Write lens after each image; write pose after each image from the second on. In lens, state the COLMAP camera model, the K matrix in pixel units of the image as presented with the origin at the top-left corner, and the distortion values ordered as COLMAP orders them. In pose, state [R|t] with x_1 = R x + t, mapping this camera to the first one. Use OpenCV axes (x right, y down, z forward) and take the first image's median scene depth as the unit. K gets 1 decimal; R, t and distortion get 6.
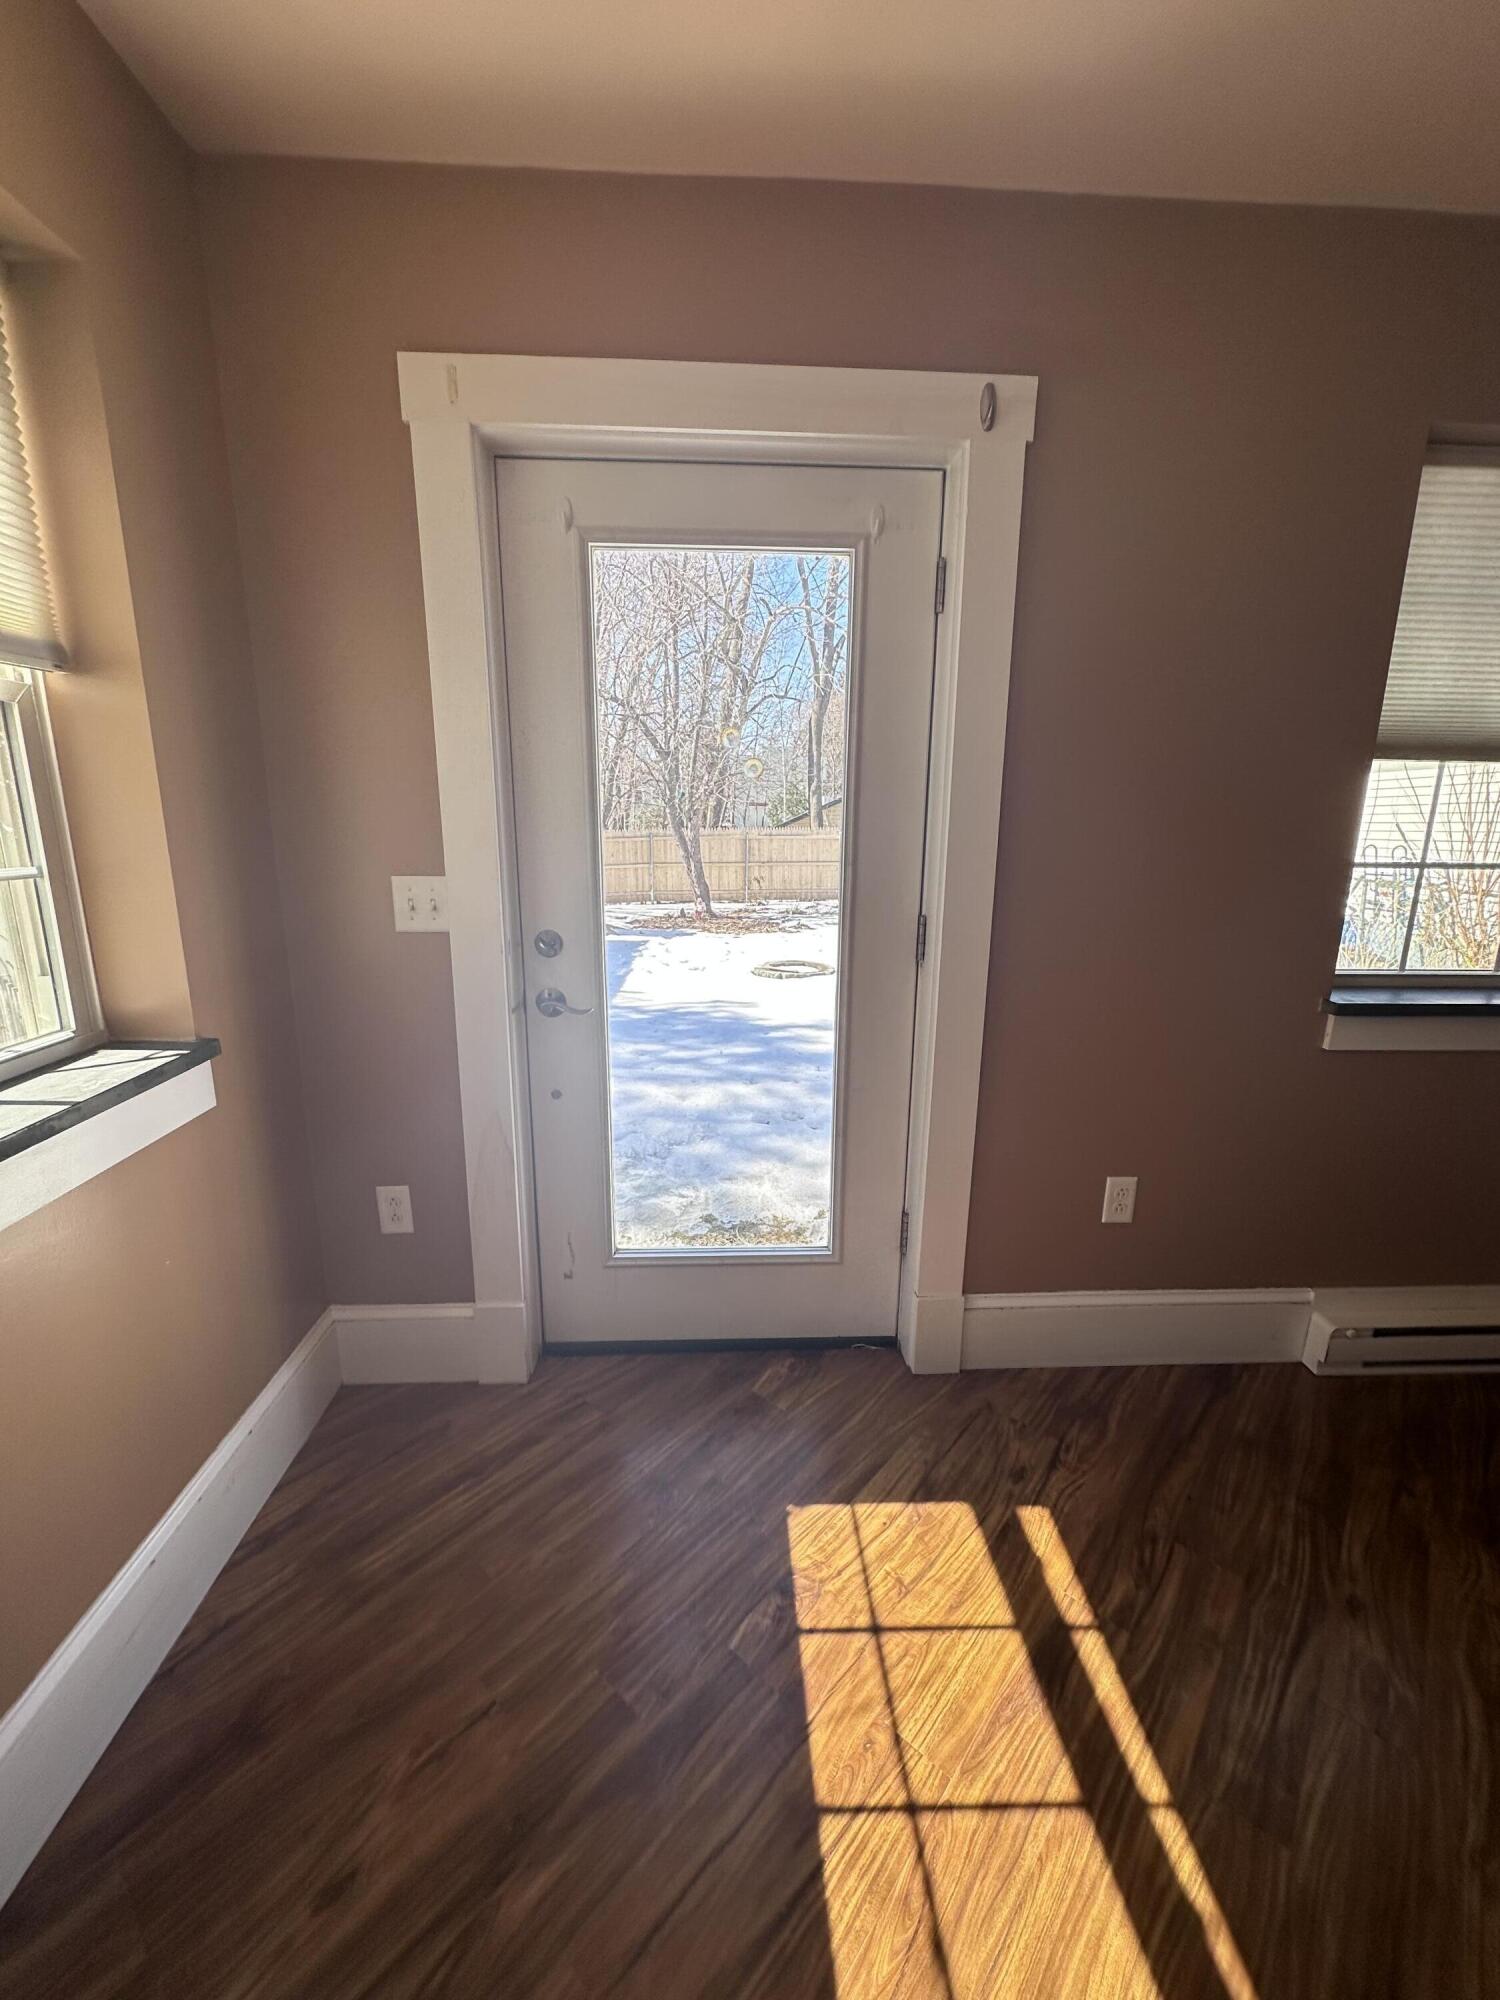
lens RADIAL K [[799.3, 0, 750.3], [0, 799.3, 1003.5], [0, 0, 1]] dist [0.000931, 0.000349]
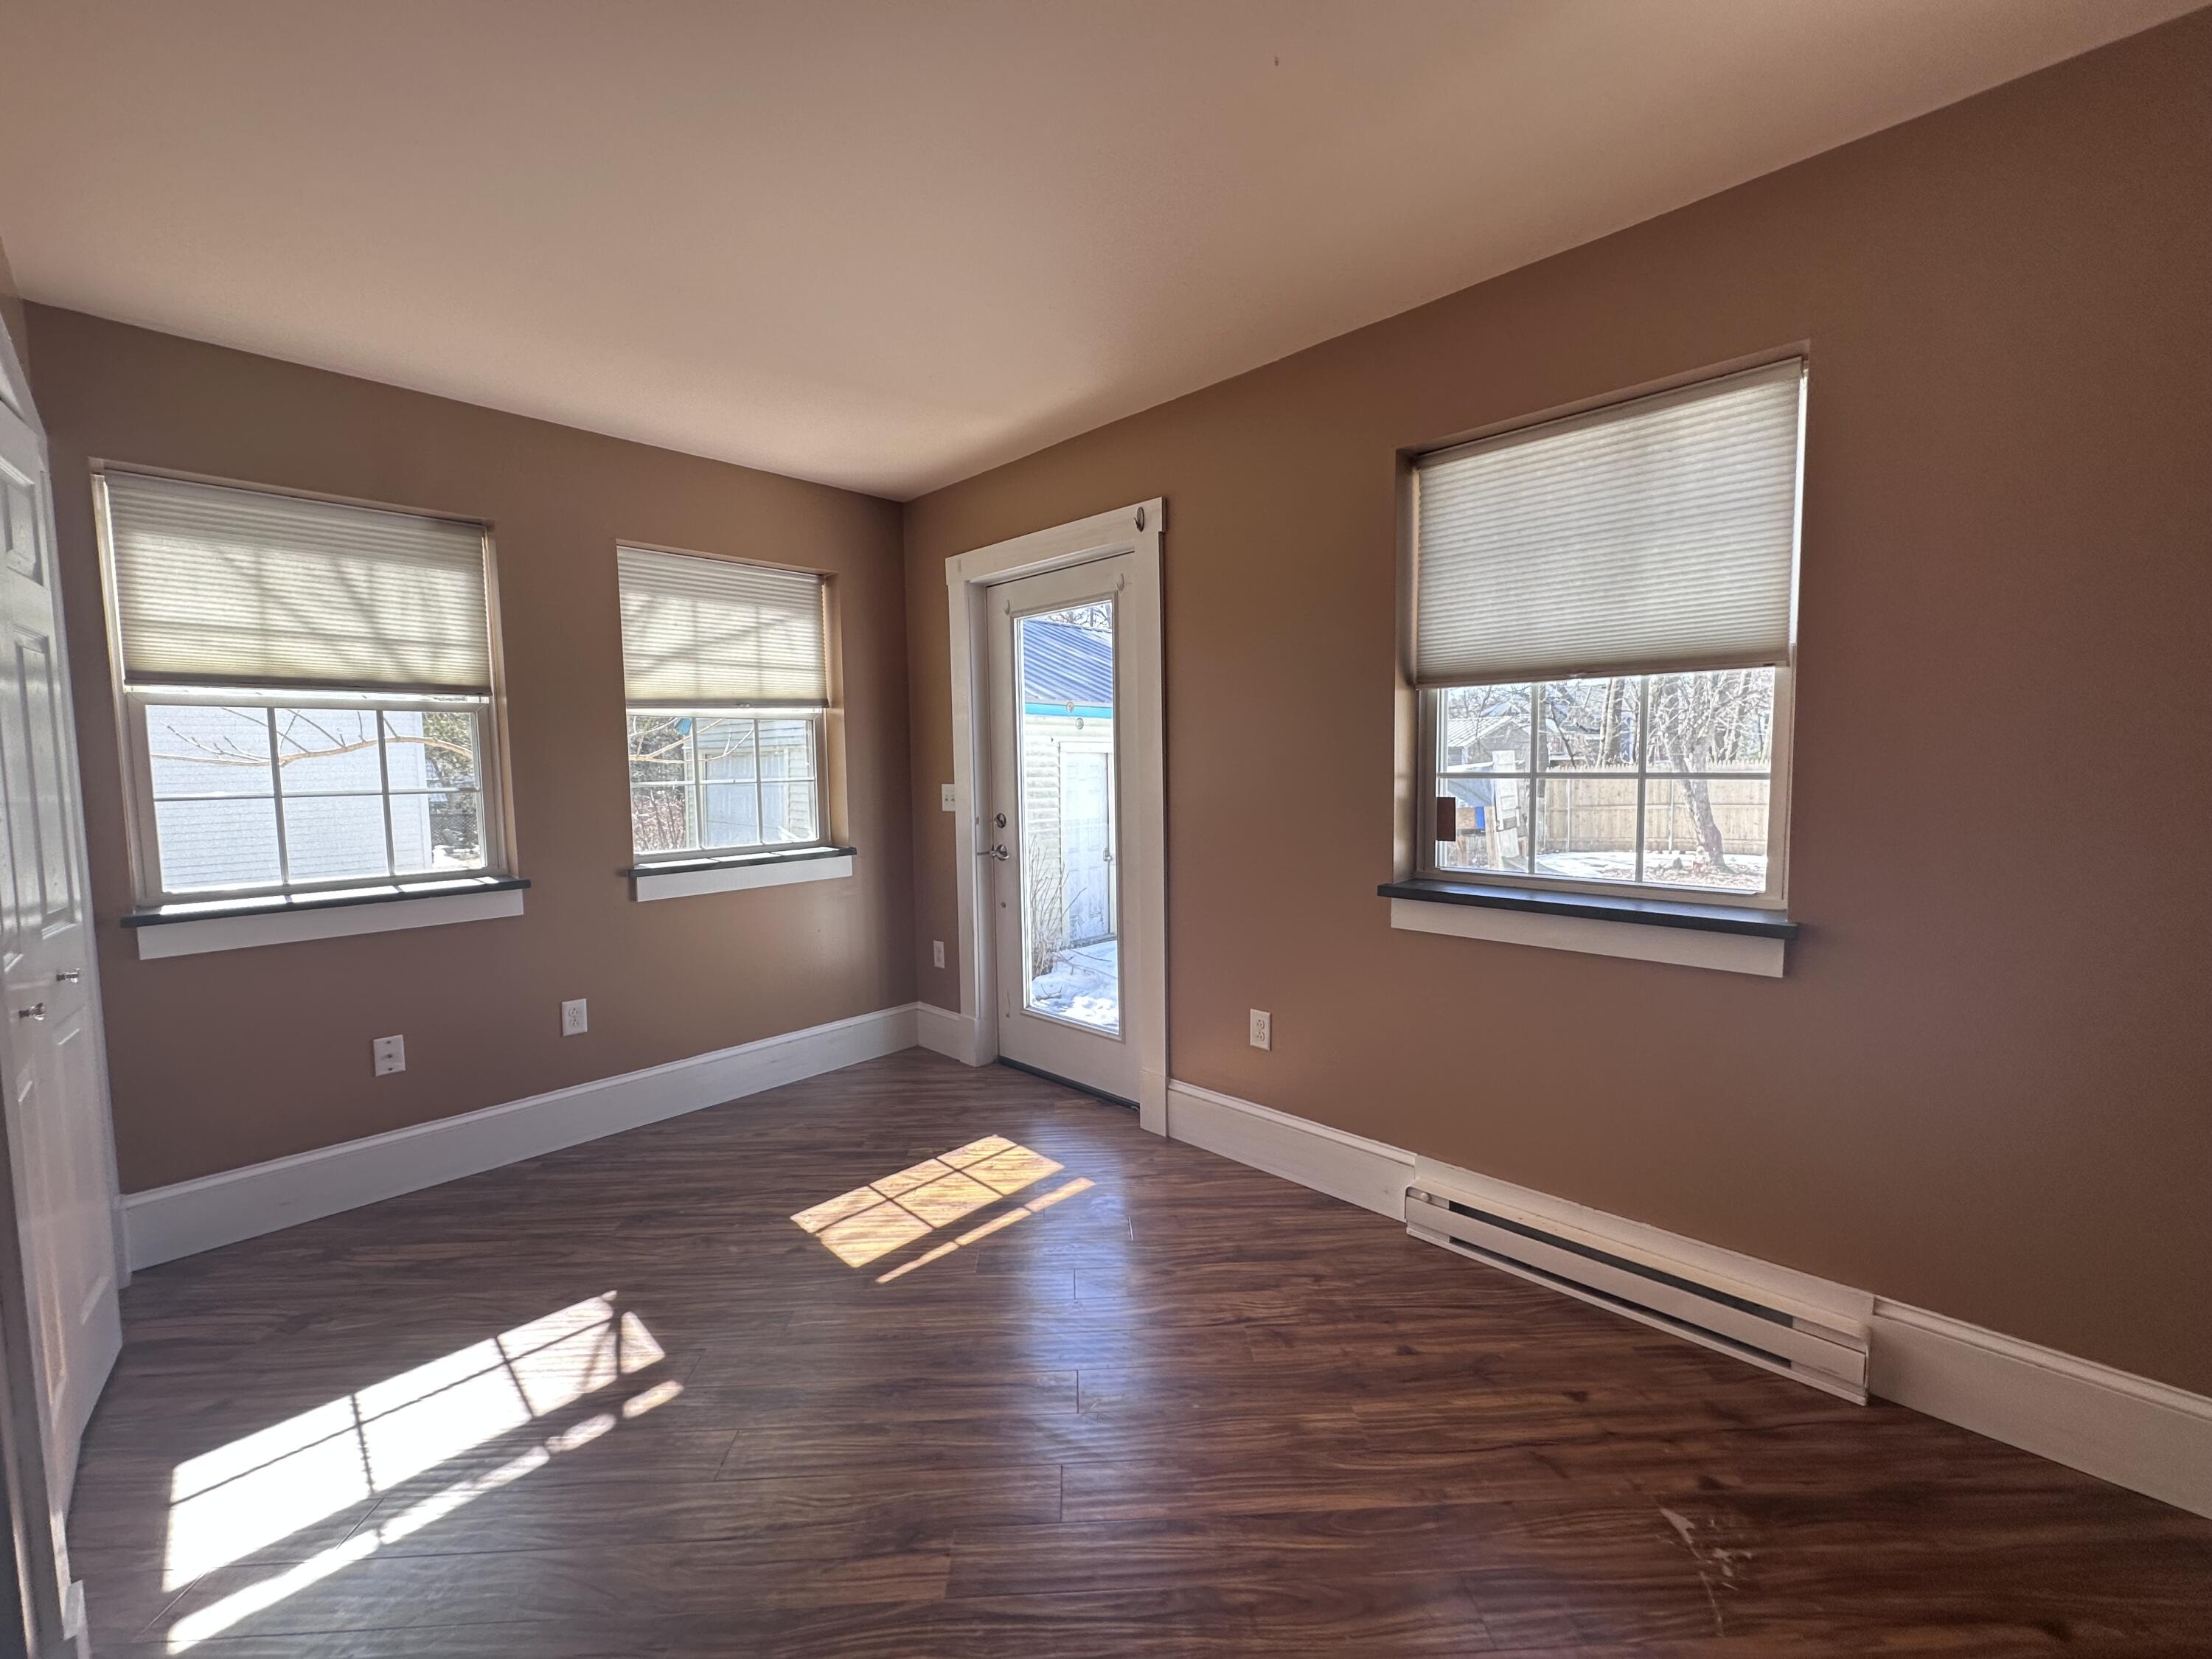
lens RADIAL K [[884.1, 0, 1106.0], [0, 884.1, 829.5], [0, 0, 1]] dist [0.000931, 0.000349]
pose [[0.687440, 0.033258, -0.725480, 1.532260], [-0.138981, 0.986513, -0.086468, 0.097729], [0.712819, 0.160270, 0.682790, -0.249126]]
